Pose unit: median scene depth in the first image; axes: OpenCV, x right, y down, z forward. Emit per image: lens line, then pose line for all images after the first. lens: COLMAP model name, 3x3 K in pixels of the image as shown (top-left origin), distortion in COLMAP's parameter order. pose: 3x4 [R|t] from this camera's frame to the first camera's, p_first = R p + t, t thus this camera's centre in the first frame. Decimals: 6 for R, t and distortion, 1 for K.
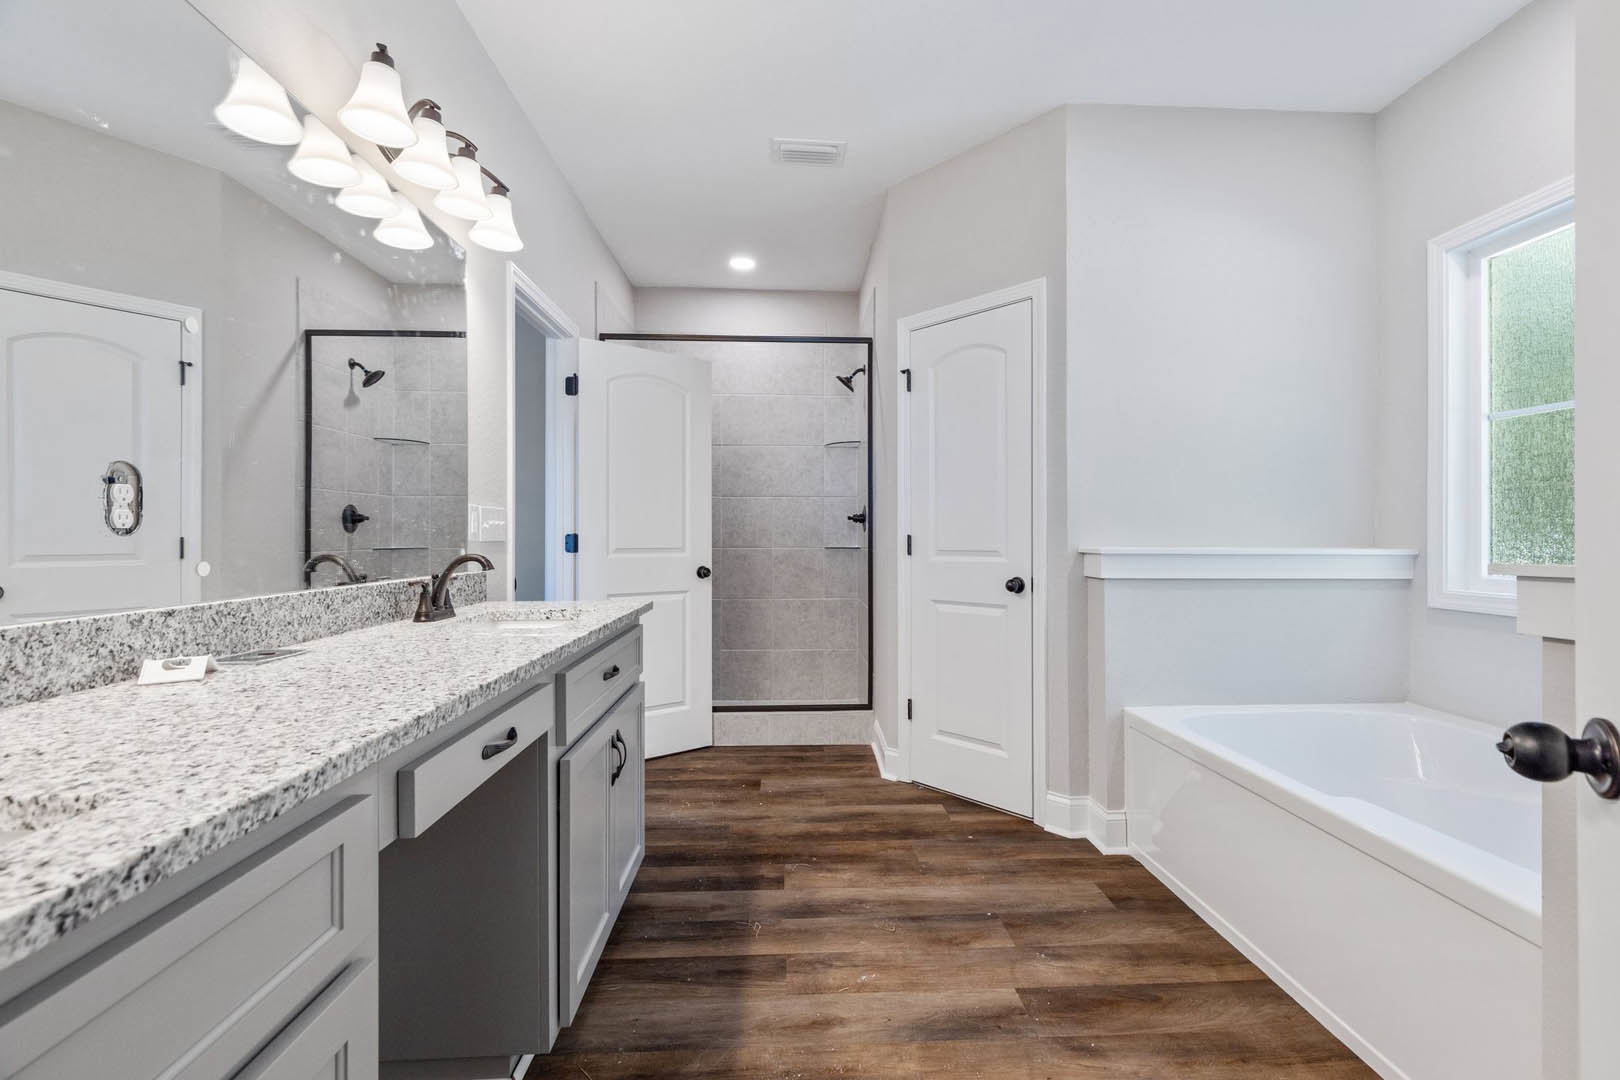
lens RADIAL K [[754.5, 0, 816.4], [0, 754.5, 533.1], [0, 0, 1]] dist [0.005997, -0.000075]
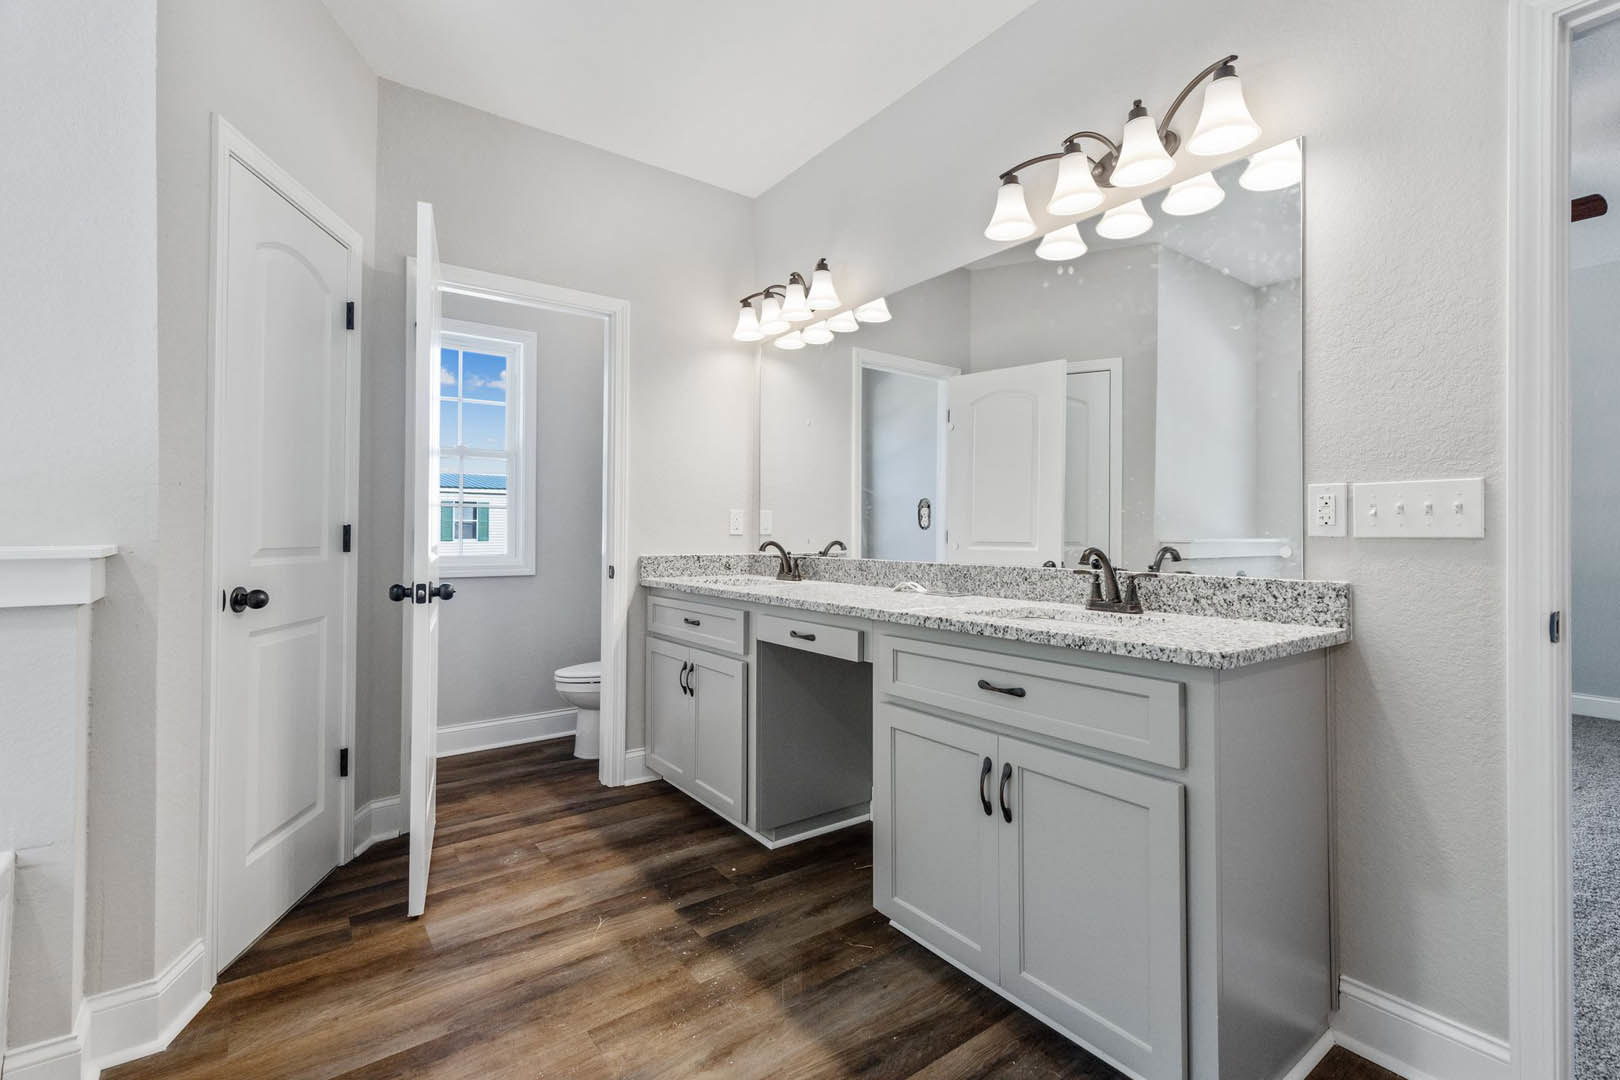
lens RADIAL K [[731.4, 0, 849.9], [0, 731.4, 532.7], [0, 0, 1]] dist [0.004323, 0.000101]
pose [[-0.813459, -0.002565, -0.581616, 0.430159], [-0.000605, 0.999993, -0.003563, 0.014794], [0.581621, -0.002546, -0.813456, 1.950136]]
